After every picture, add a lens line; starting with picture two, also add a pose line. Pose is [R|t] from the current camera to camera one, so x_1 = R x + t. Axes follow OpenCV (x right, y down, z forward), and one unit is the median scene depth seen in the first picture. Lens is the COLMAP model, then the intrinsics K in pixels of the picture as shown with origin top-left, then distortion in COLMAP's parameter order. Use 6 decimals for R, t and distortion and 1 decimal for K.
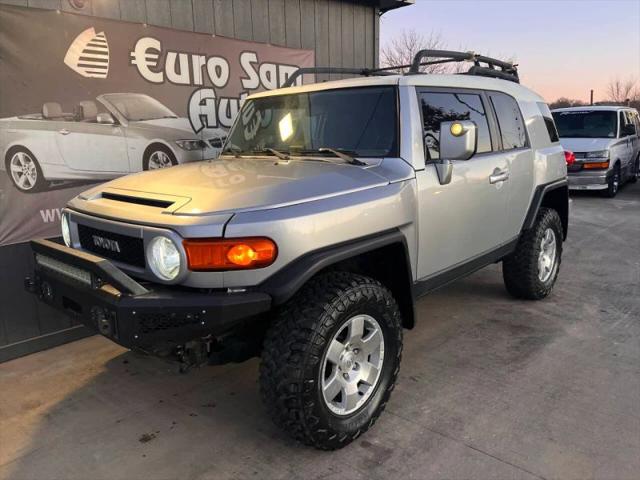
lens RADIAL K [[490.7, 0, 300.2], [0, 490.7, 219.5], [0, 0, 1]] dist [0.005657, 0.000058]
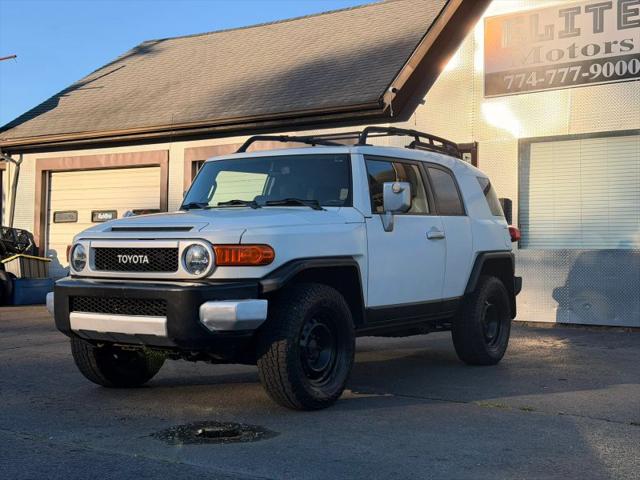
lens RADIAL K [[779.9, 0, 320.0], [0, 779.9, 240.0], [0, 0, 1]] dist [0.012340, 0.003818]
pose [[0.985114, 0.023624, 0.170270, -0.199263], [0.004697, 0.986443, -0.164036, 0.258765], [-0.171837, 0.162394, 0.971648, -0.838590]]
